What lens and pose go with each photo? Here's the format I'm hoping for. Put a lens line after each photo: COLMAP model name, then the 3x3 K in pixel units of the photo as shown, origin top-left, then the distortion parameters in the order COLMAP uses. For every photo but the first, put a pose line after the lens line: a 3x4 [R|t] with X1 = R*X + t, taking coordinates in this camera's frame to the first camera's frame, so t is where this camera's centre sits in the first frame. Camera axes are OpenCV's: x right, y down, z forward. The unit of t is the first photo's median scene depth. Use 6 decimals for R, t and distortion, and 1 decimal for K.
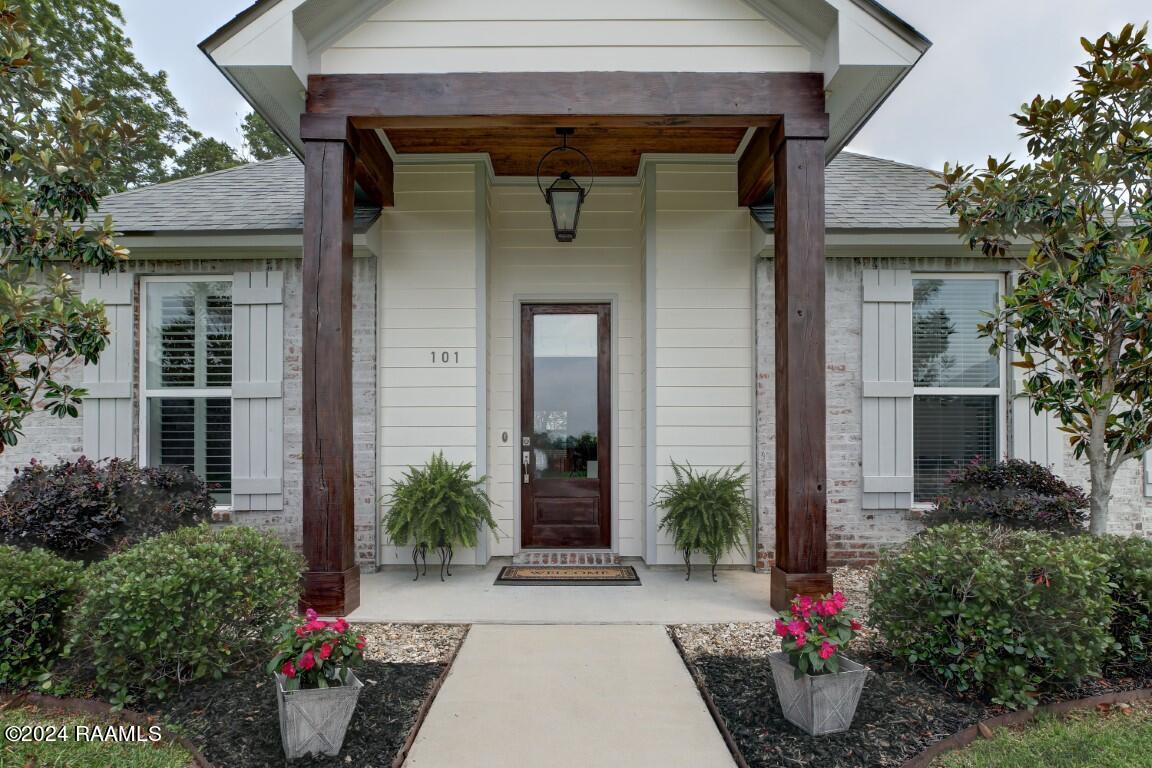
lens RADIAL K [[532.3, 0, 575.0], [0, 532.3, 393.0], [0, 0, 1]] dist [0.005928, 0.000992]
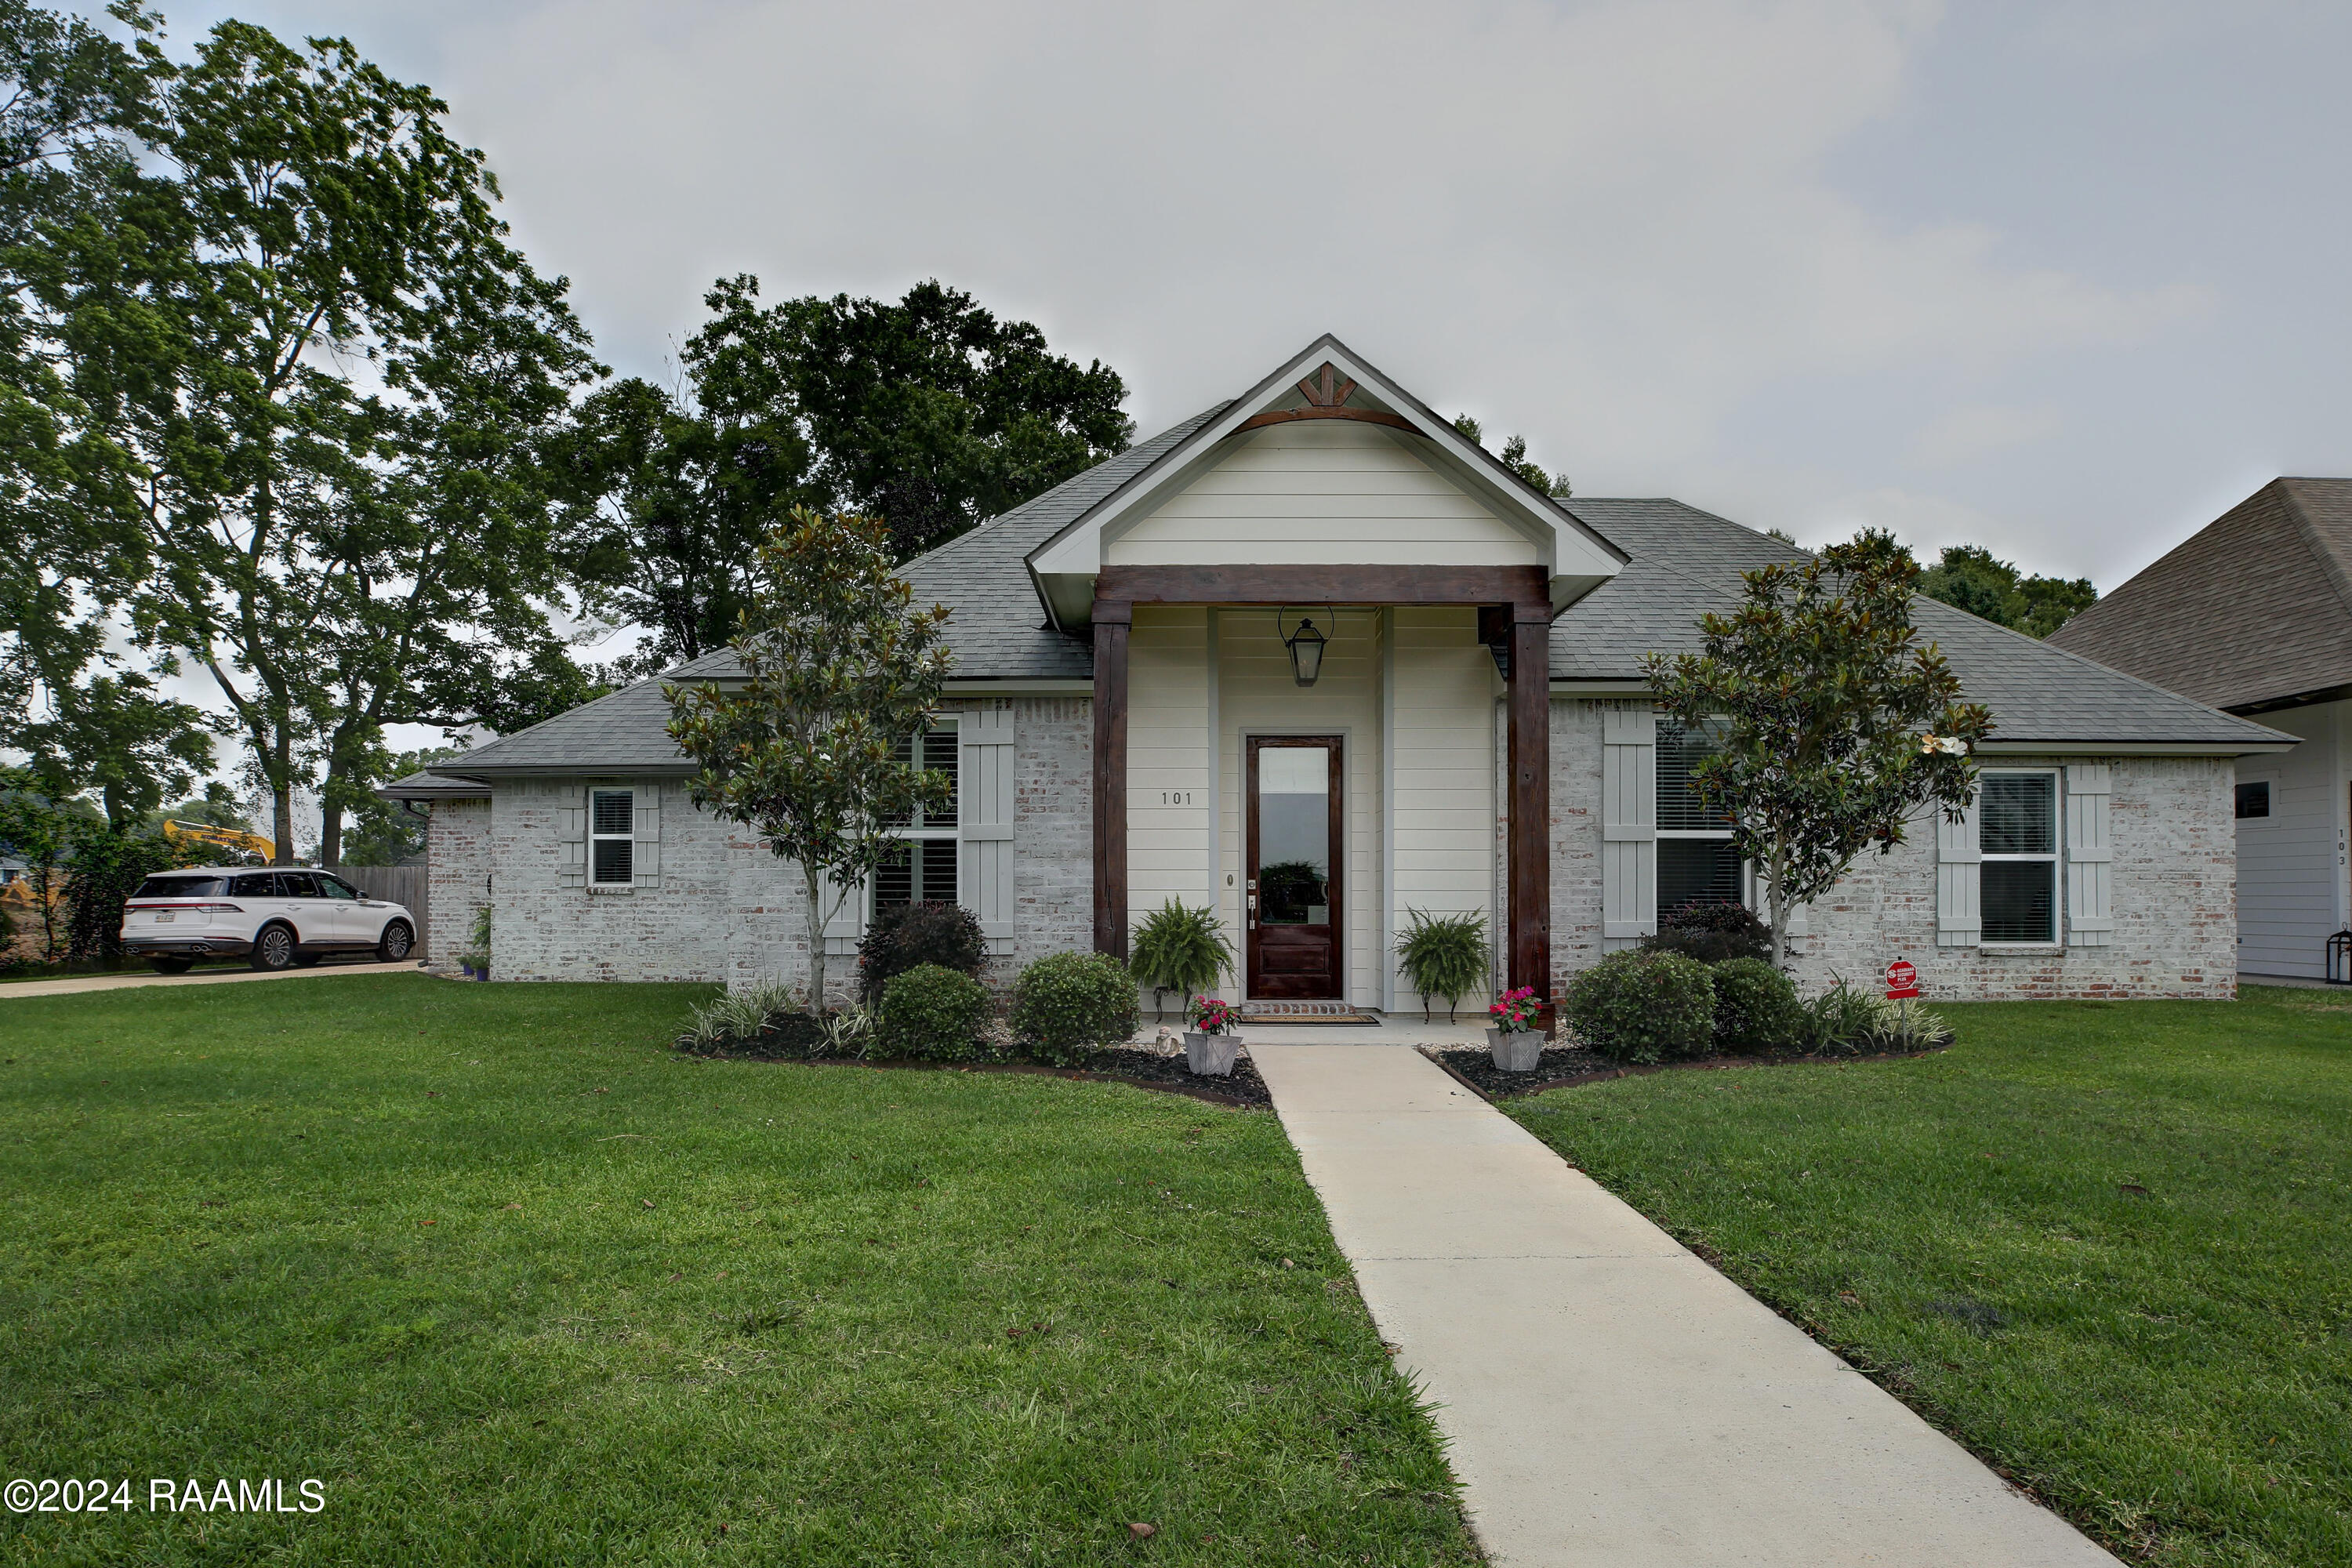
lens RADIAL K [[1086.8, 0, 1177.1], [0, 1086.8, 767.3], [0, 0, 1]] dist [0.005928, 0.000992]
pose [[0.999988, 0.002792, 0.004079, -0.249576], [-0.002767, 0.999978, -0.006022, -0.111609], [-0.004095, 0.006010, 0.999974, -0.978431]]
